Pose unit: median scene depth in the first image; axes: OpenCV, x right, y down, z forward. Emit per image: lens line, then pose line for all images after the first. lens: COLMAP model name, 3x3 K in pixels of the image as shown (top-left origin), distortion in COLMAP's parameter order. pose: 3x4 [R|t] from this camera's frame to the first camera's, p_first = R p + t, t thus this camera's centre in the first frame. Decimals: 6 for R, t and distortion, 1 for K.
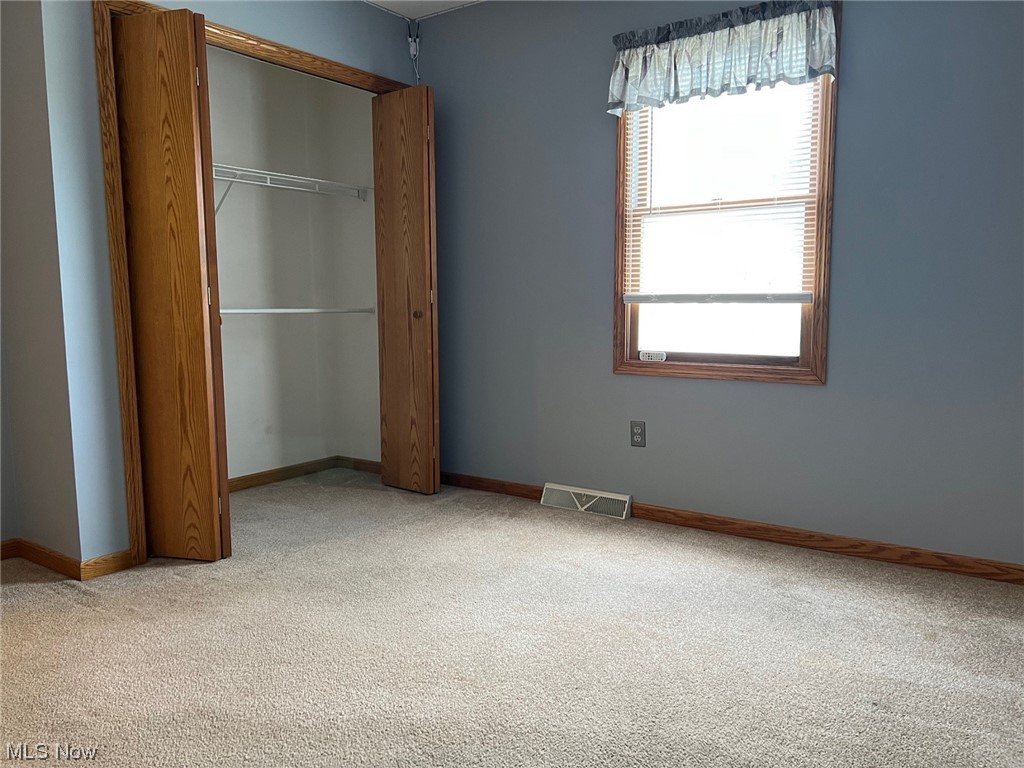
lens RADIAL K [[771.2, 0, 508.1], [0, 771.2, 385.3], [0, 0, 1]] dist [0.044093, -0.050806]
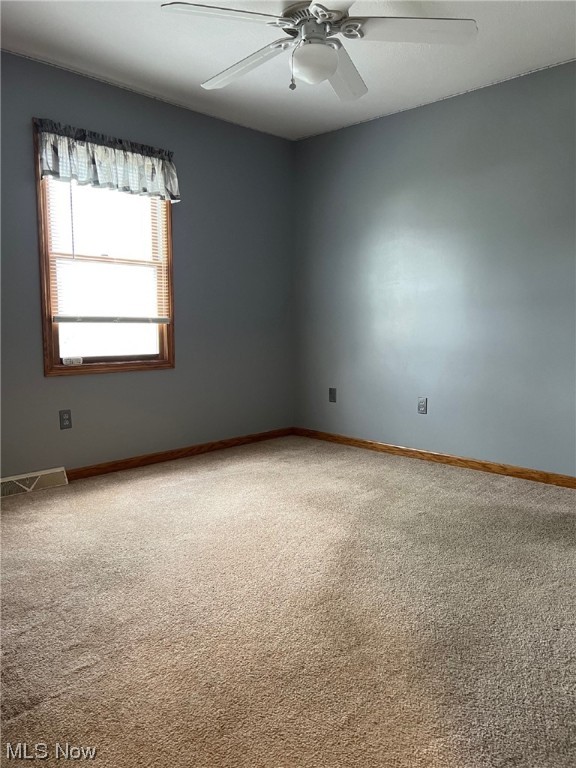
lens RADIAL K [[578.4, 0, 285.2], [0, 578.4, 385.4], [0, 0, 1]] dist [0.044093, -0.050806]
pose [[0.131781, -0.102257, 0.985990, -0.822224], [0.102481, 0.990741, 0.089053, -0.049774], [-0.985967, 0.089310, 0.141040, 0.498177]]
